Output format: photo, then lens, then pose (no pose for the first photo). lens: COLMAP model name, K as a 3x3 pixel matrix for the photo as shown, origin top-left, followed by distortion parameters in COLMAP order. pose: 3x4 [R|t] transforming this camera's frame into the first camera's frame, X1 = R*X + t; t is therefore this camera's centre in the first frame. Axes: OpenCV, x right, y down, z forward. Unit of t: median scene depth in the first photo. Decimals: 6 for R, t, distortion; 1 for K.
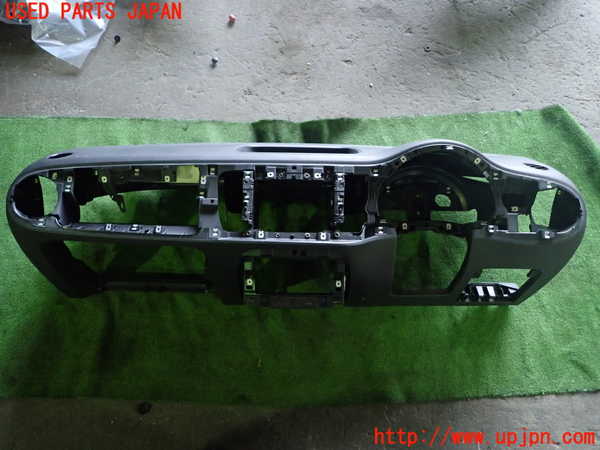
lens RADIAL K [[448.0, 0, 300.0], [0, 448.0, 225.0], [0, 0, 1]] dist [-0.001516, -0.001836]
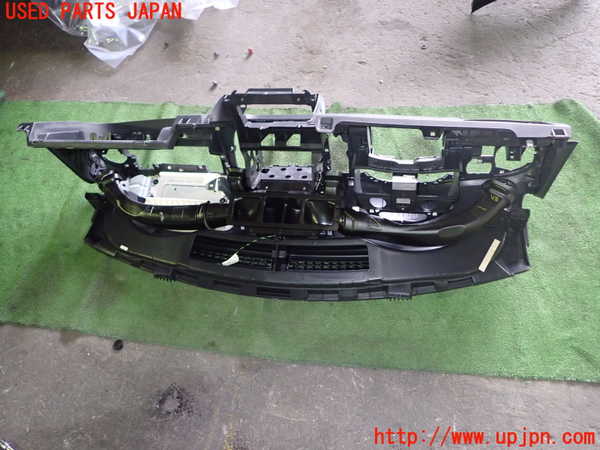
lens RADIAL K [[448.0, 0, 300.0], [0, 448.0, 225.0], [0, 0, 1]] dist [-0.001516, -0.001836]
pose [[0.983039, 0.066877, -0.170769, 0.203794], [-0.097673, 0.979016, -0.178850, 0.266212], [0.155224, 0.192496, 0.968943, 0.013861]]
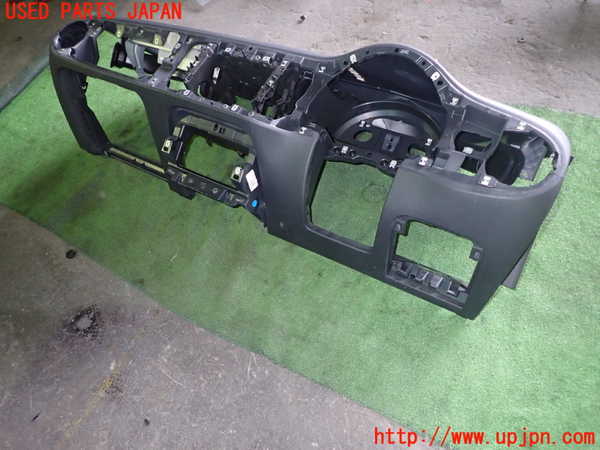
lens RADIAL K [[448.0, 0, 300.0], [0, 448.0, 225.0], [0, 0, 1]] dist [-0.001516, -0.001836]
pose [[0.839424, 0.330641, -0.431328, 0.500440], [-0.408320, 0.907452, -0.099026, 0.218553], [0.358667, 0.259245, 0.896744, 0.216424]]
